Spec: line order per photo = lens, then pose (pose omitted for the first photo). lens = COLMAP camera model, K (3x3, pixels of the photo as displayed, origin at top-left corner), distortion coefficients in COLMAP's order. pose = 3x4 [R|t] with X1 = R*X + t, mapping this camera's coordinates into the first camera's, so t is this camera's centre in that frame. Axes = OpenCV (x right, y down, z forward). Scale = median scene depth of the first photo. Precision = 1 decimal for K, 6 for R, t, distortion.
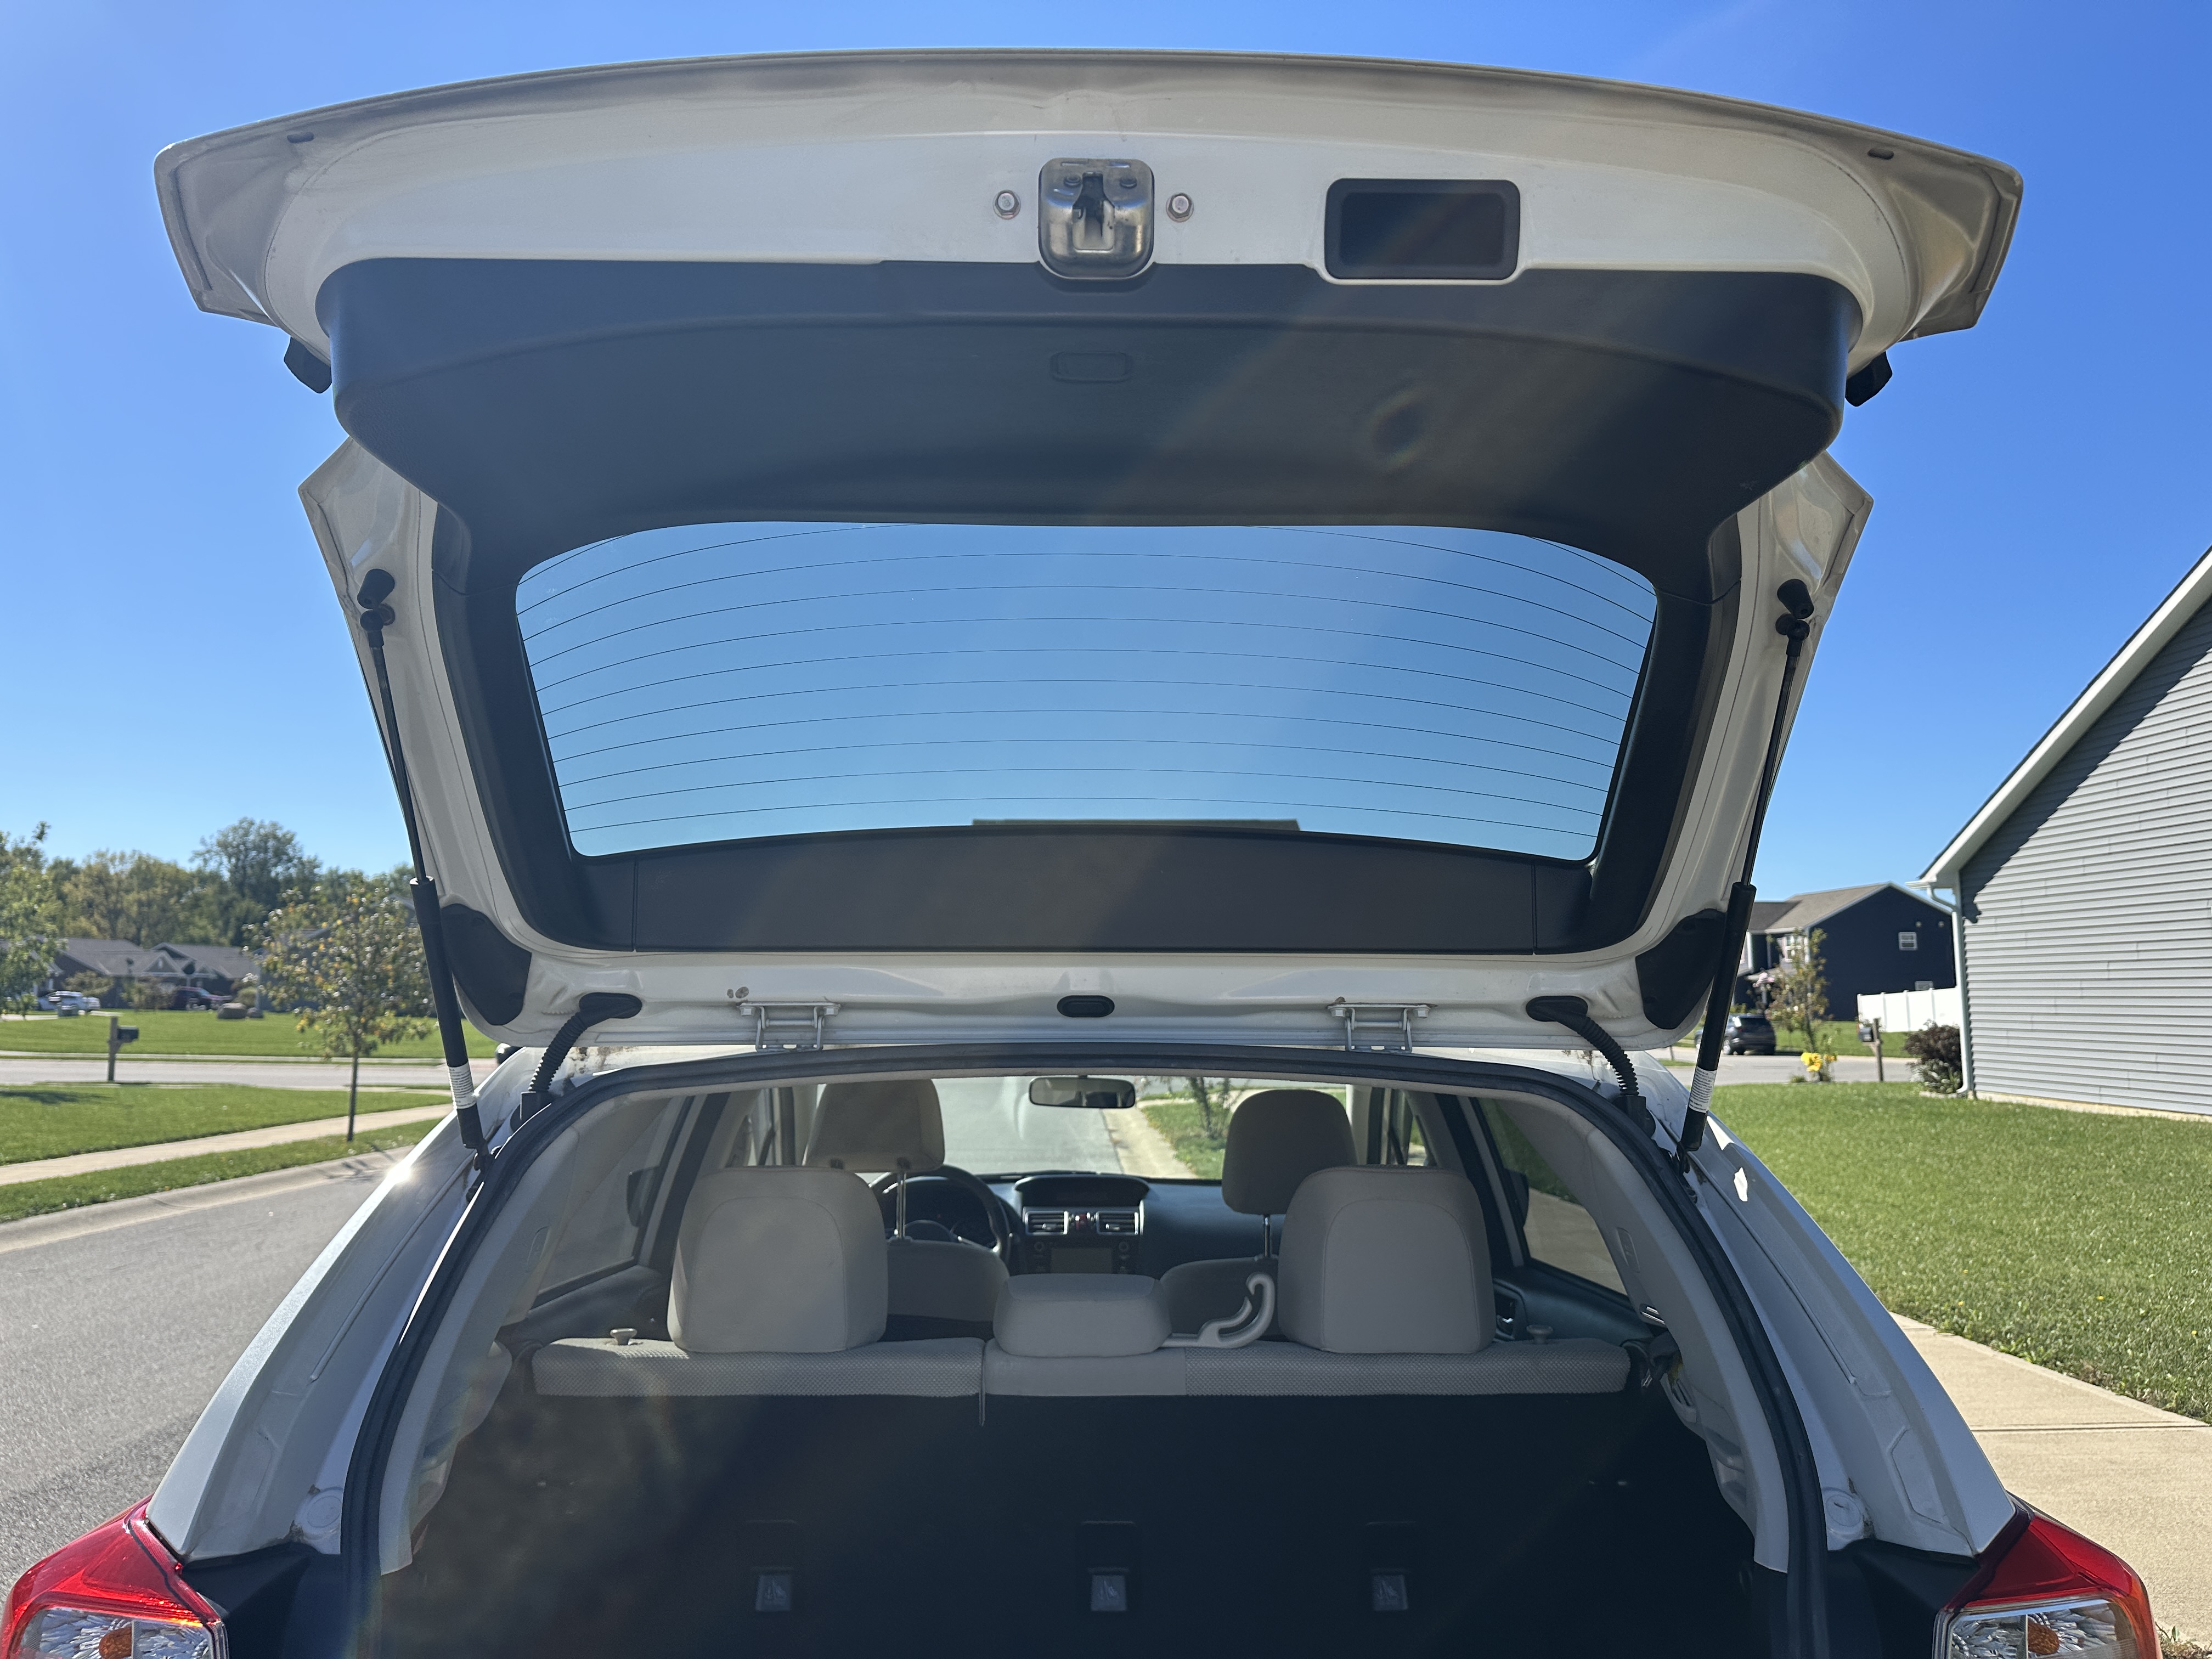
lens RADIAL K [[1579.5, 0, 1092.5], [0, 1579.5, 819.6], [0, 0, 1]] dist [0.013667, -0.019589]
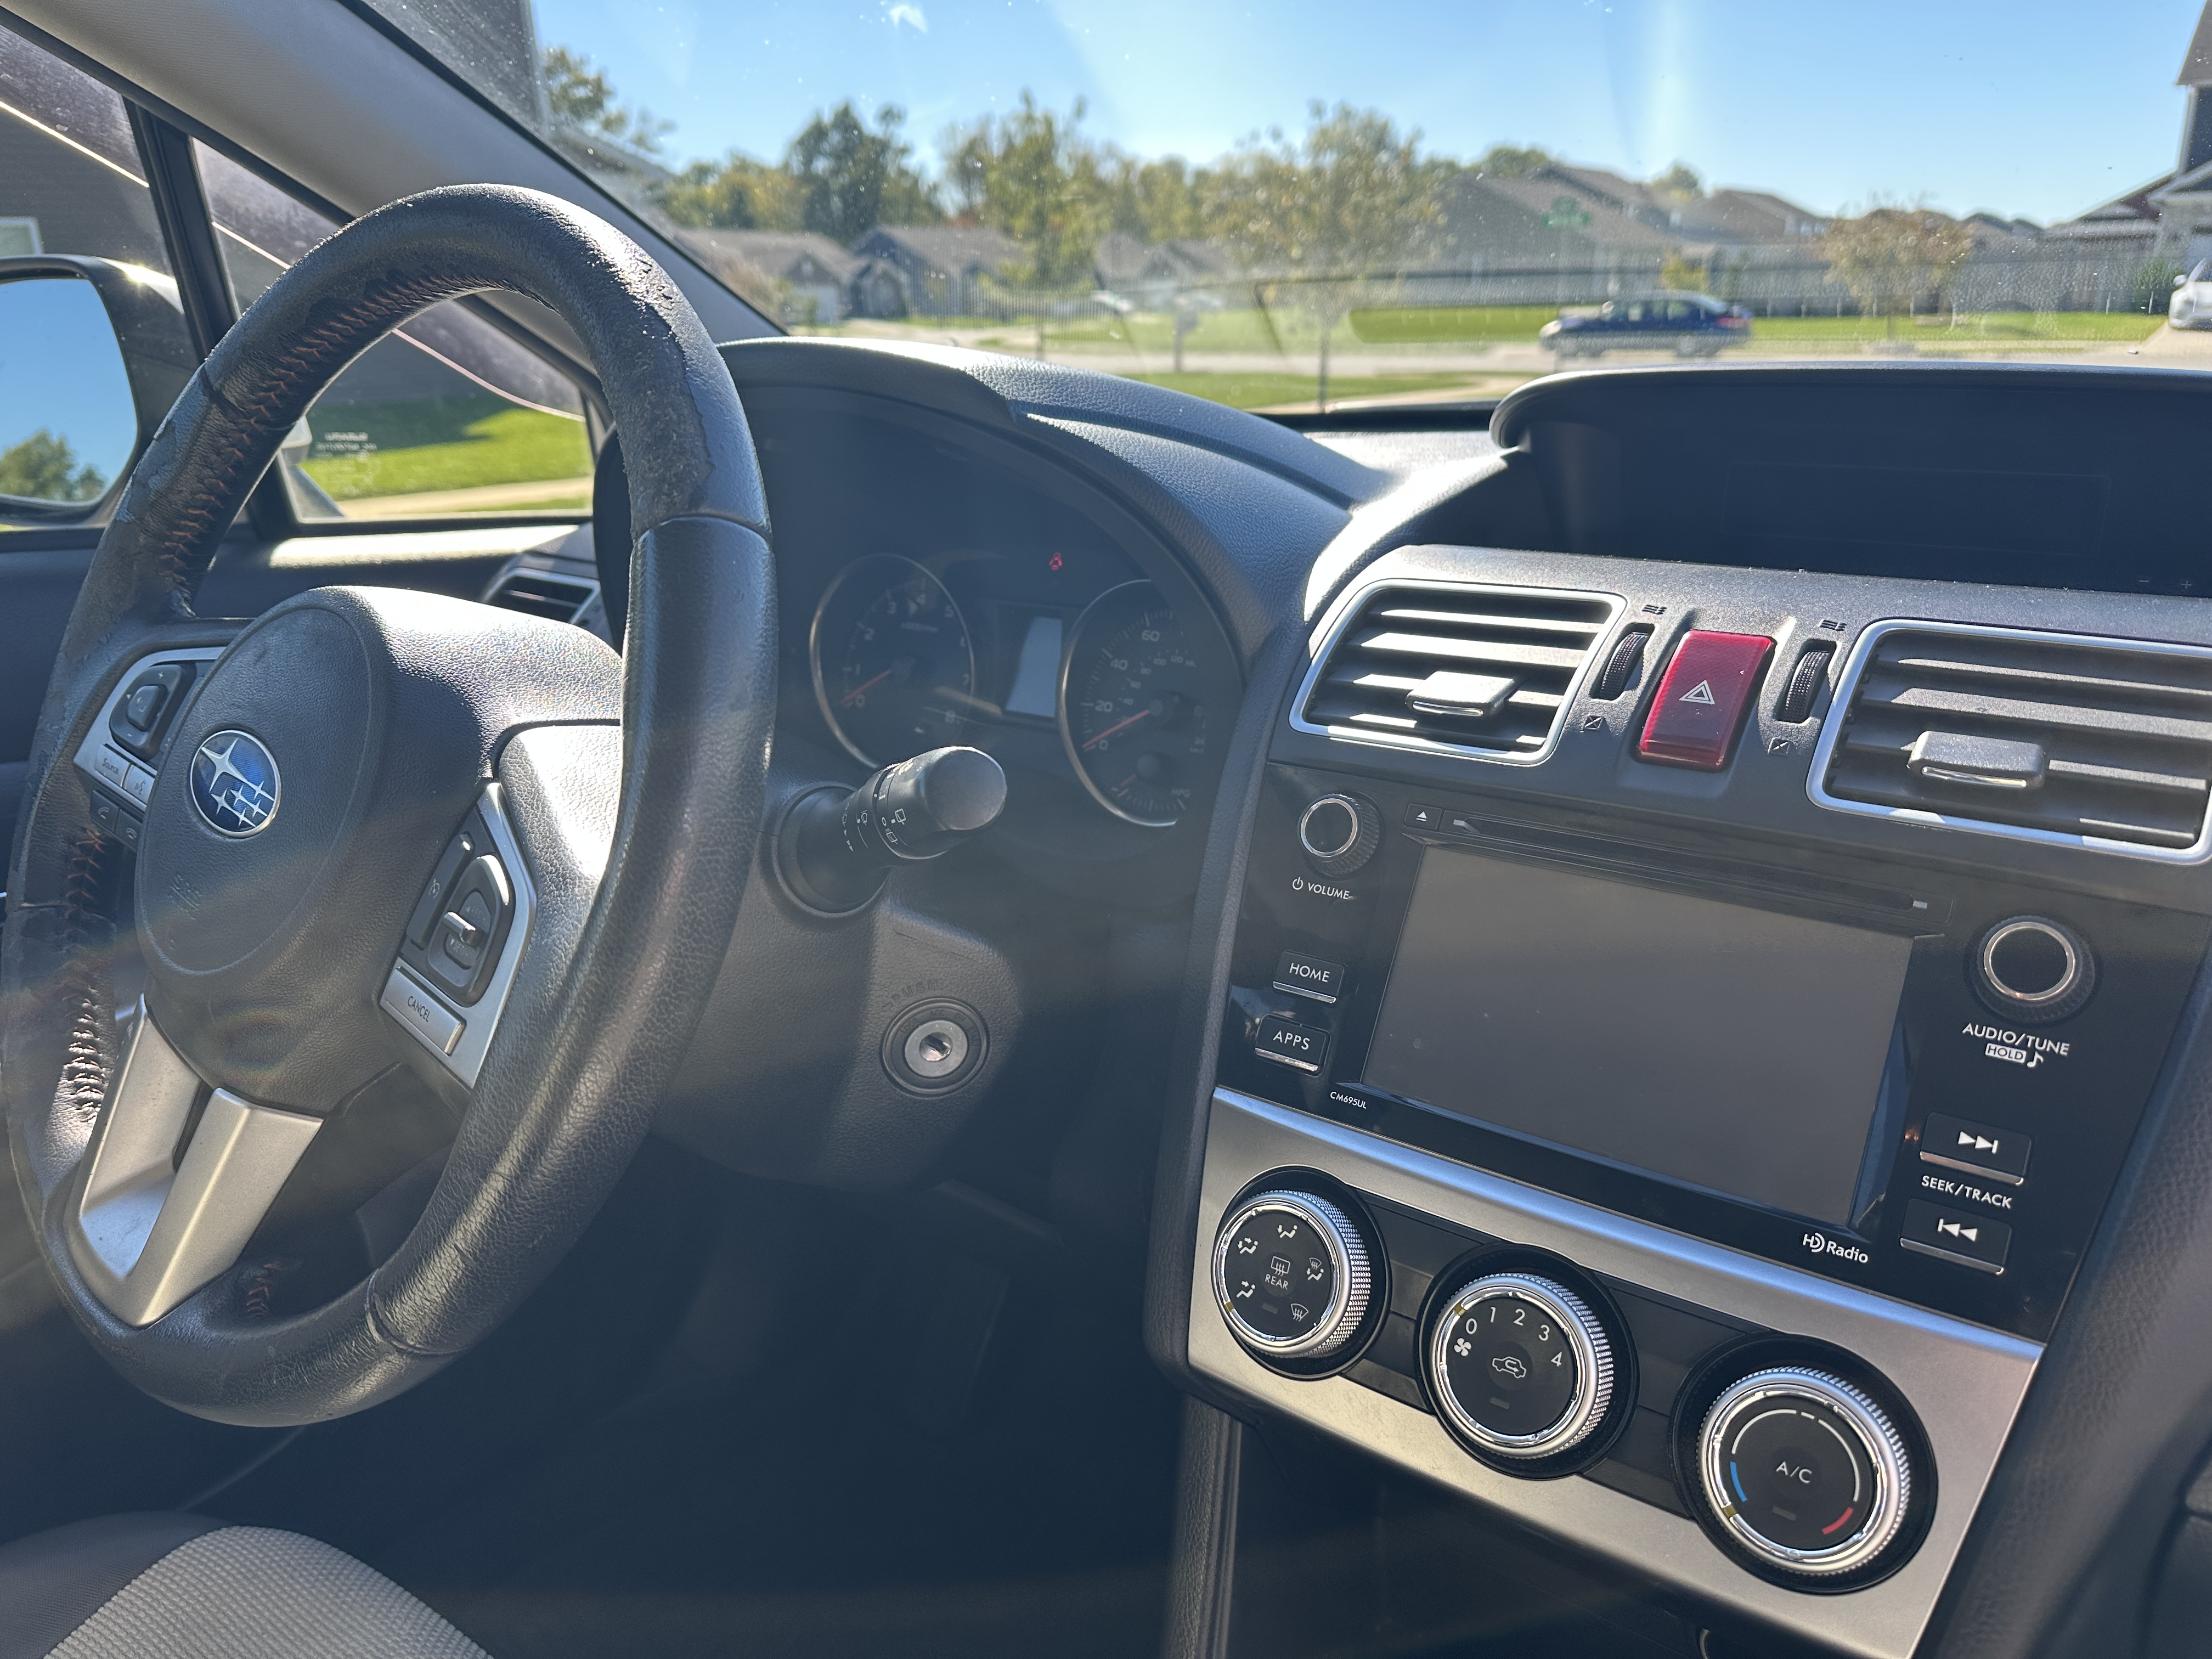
lens RADIAL K [[1579.5, 0, 1092.5], [0, 1579.5, 819.6], [0, 0, 1]] dist [0.013667, -0.019589]
pose [[0.793053, 0.166782, -0.585876, 0.007164], [0.095569, 0.915812, 0.390070, 0.042782], [0.601609, -0.365338, 0.710349, 0.175319]]
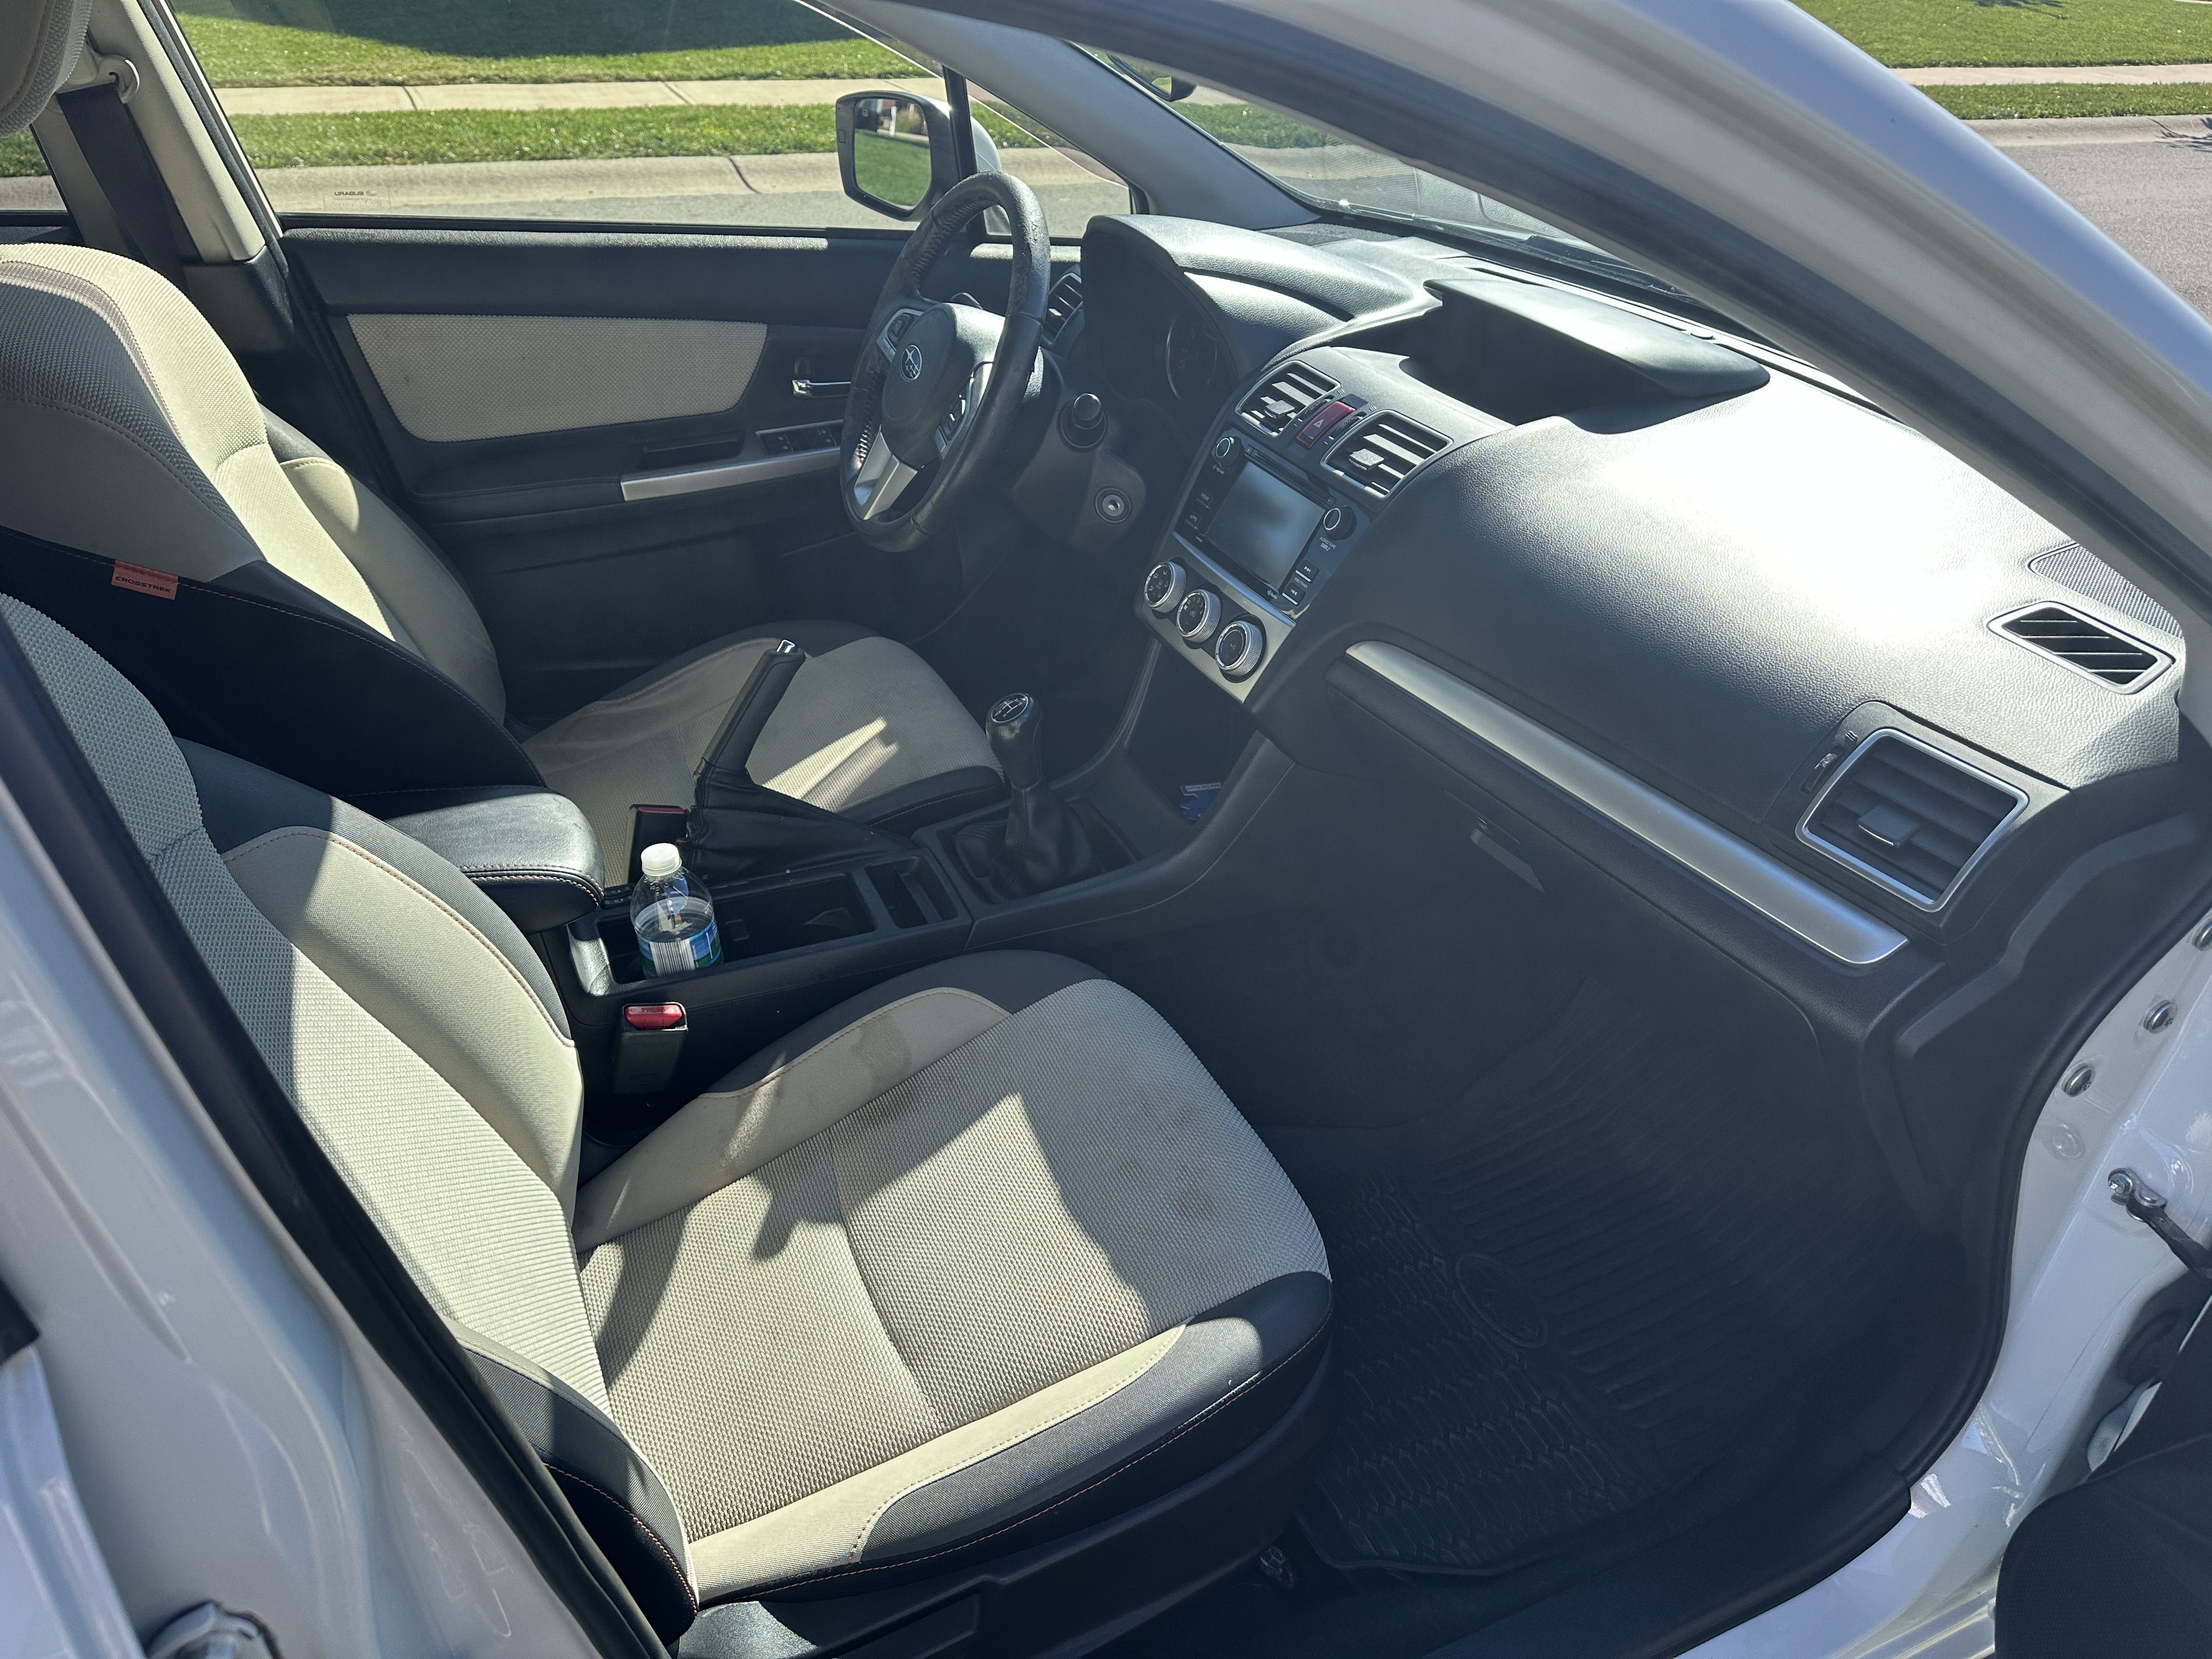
lens RADIAL K [[1561.1, 0, 1106.0], [0, 1561.1, 829.5], [0, 0, 1]] dist [0.011547, -0.016995]
pose [[0.396094, 0.496554, -0.772363, 0.063160], [0.084071, 0.818016, 0.569019, 0.024265], [0.914353, -0.290318, 0.282265, 0.164081]]
